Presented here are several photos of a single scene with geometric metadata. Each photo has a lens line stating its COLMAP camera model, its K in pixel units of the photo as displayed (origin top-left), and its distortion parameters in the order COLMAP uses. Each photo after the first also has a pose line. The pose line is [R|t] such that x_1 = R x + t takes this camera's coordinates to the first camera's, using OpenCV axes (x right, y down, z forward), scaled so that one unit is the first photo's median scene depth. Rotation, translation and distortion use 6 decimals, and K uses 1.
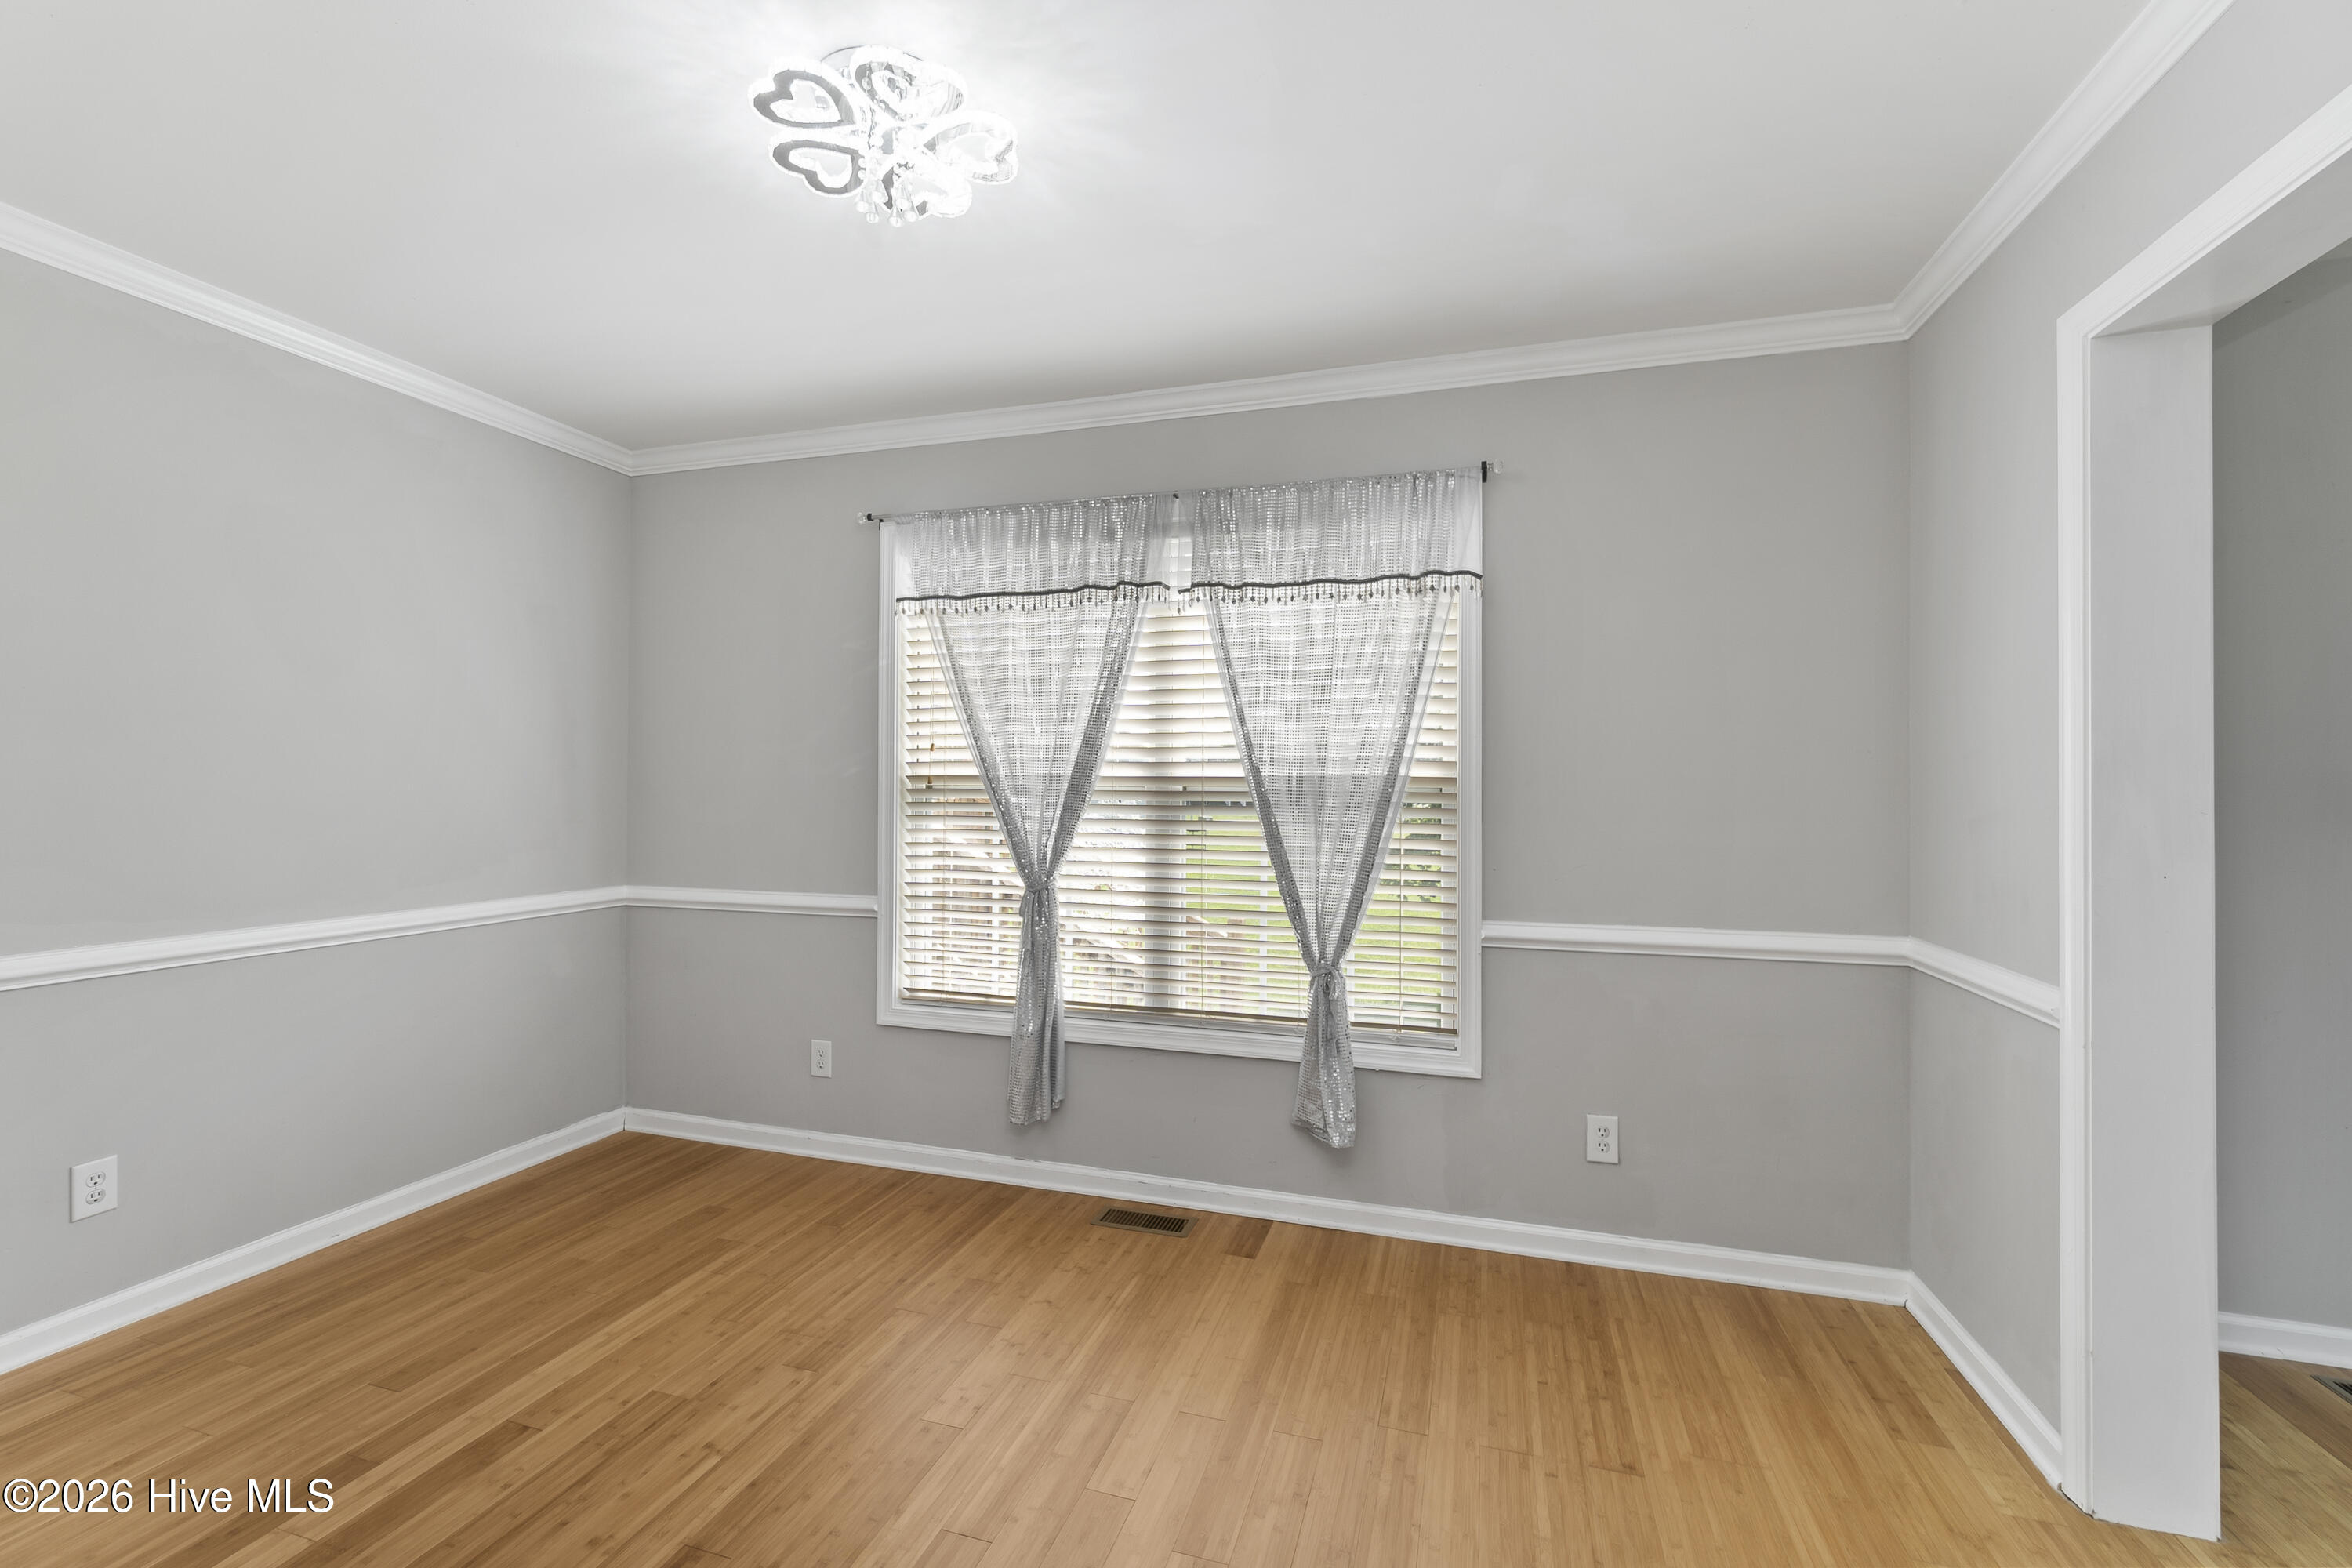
lens RADIAL K [[1010.8, 0, 1164.0], [0, 1010.8, 774.9], [0, 0, 1]] dist [-0.005093, 0.000591]
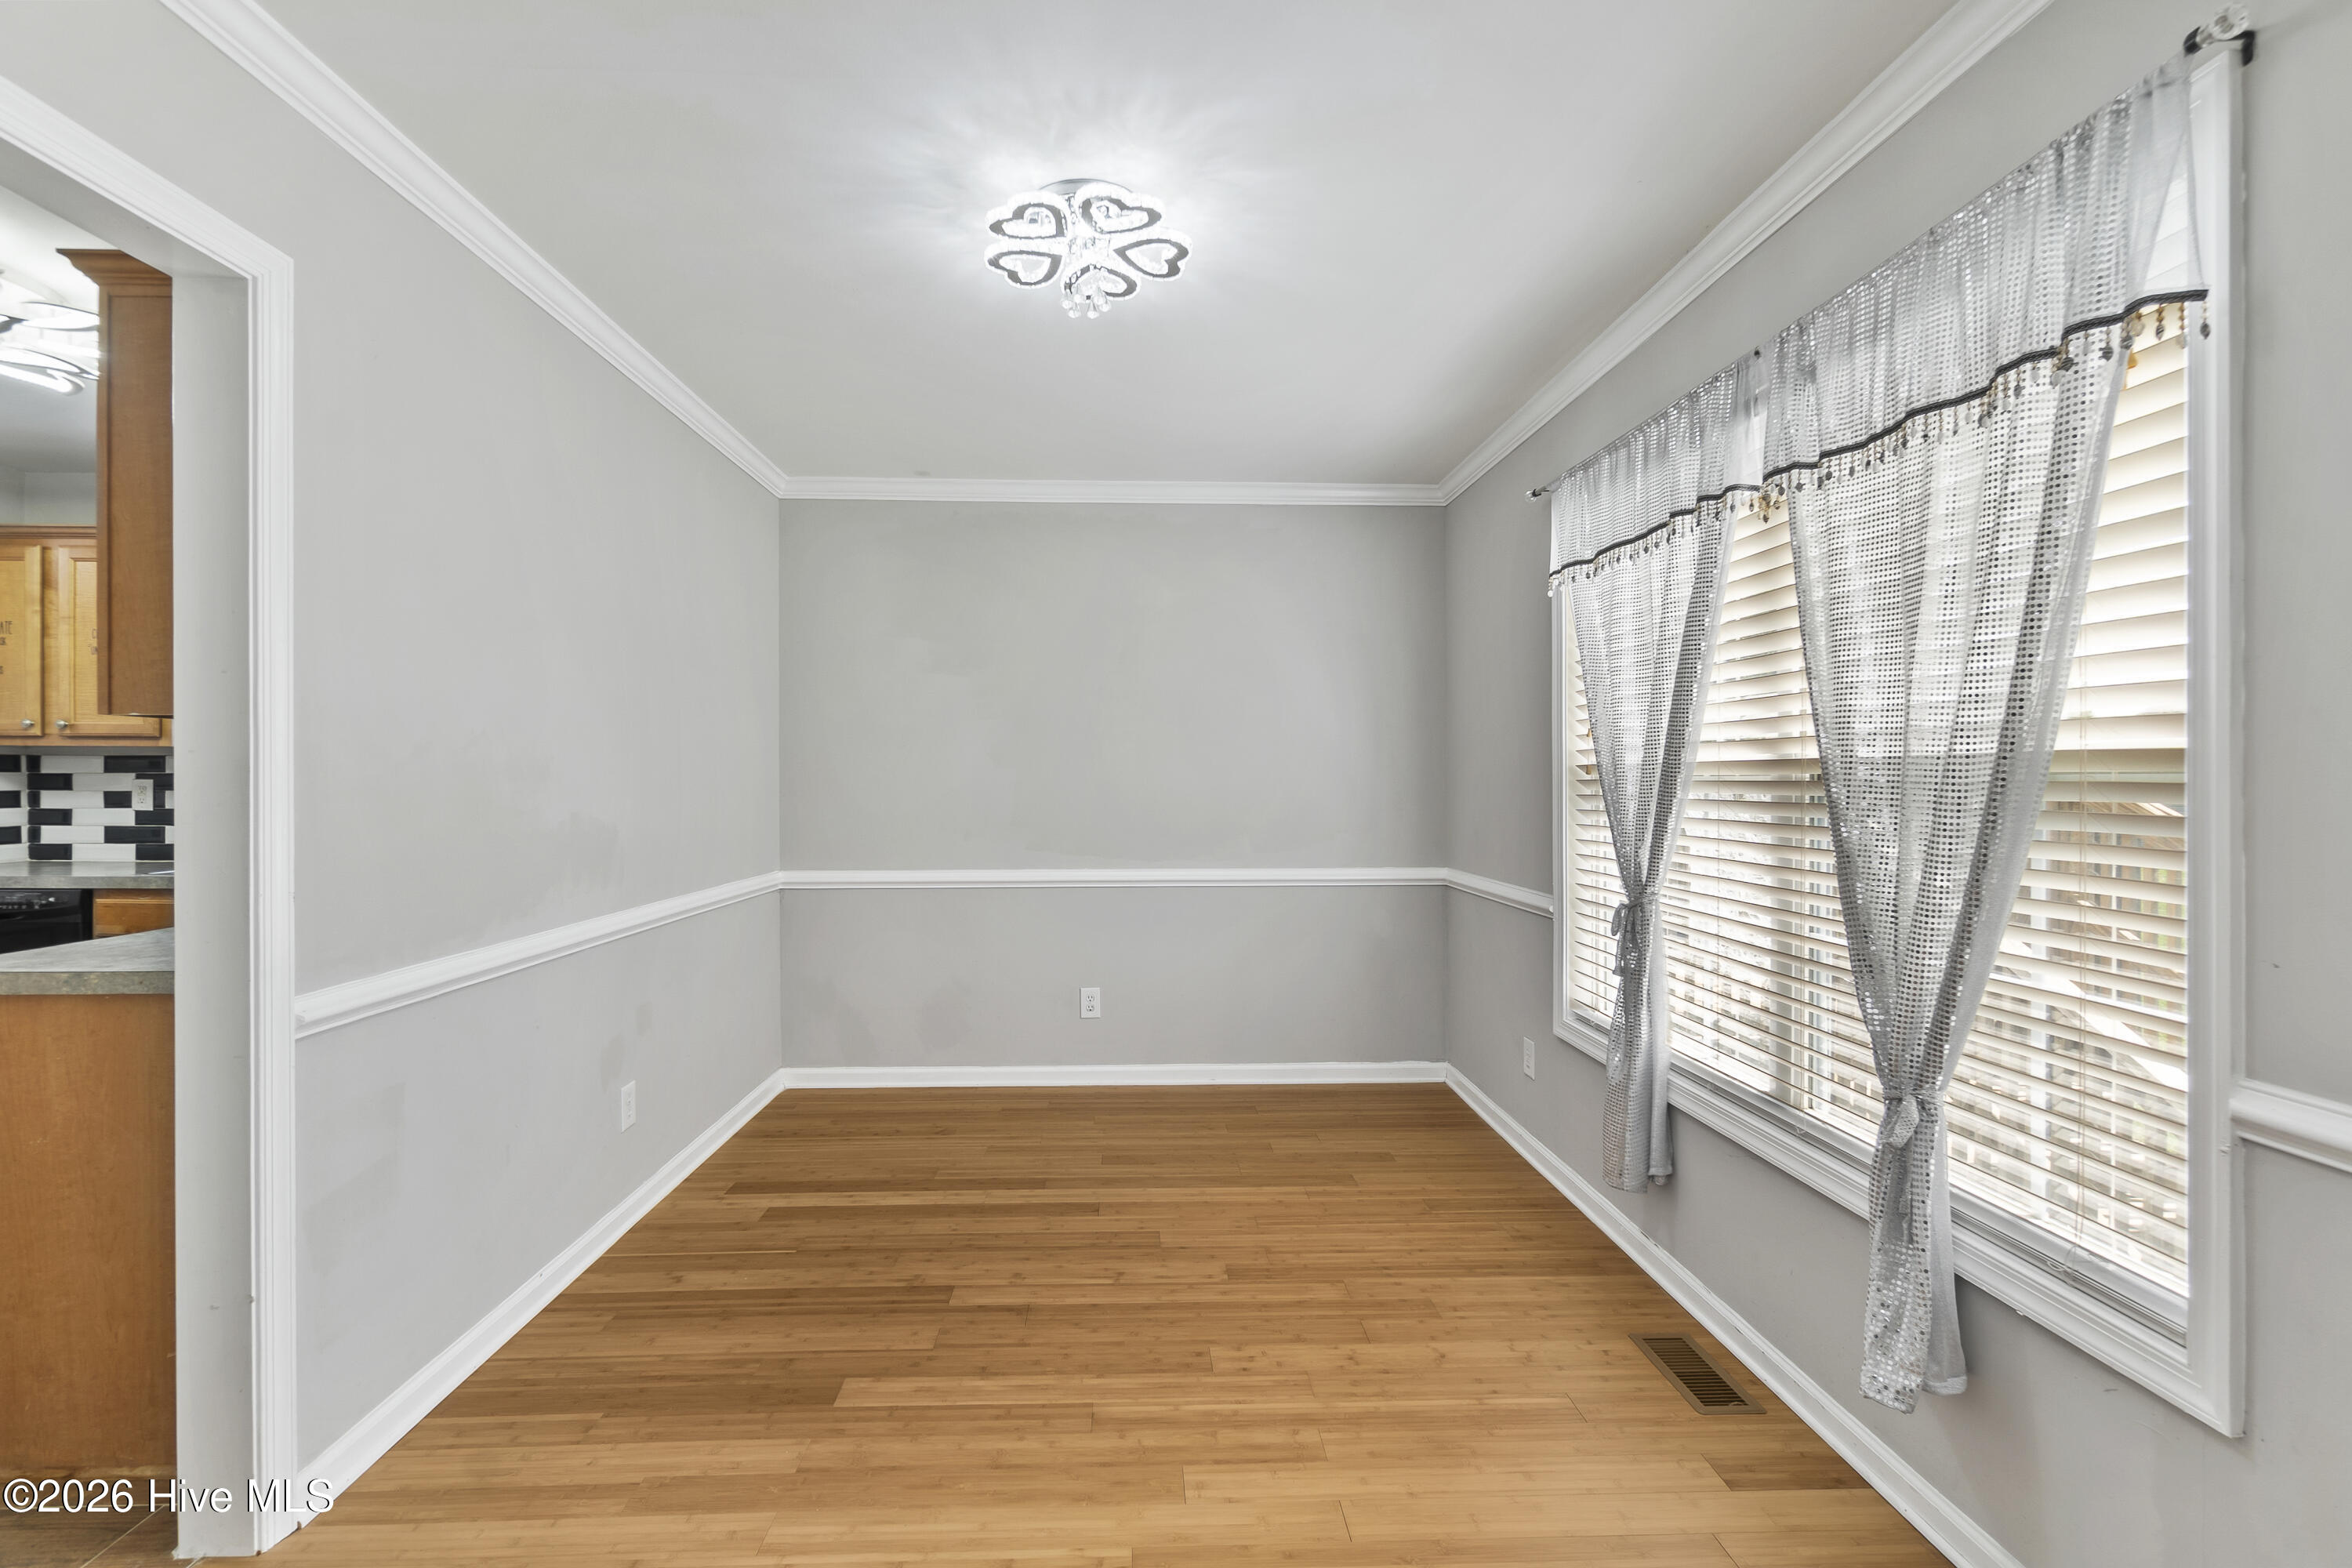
lens RADIAL K [[1010.8, 0, 1164.0], [0, 1010.8, 774.9], [0, 0, 1]] dist [-0.005093, 0.000591]
pose [[0.333752, -0.011742, -0.942588, 0.561821], [0.014299, 0.999870, -0.007393, 0.011561], [0.942553, -0.011010, 0.333876, 0.414904]]
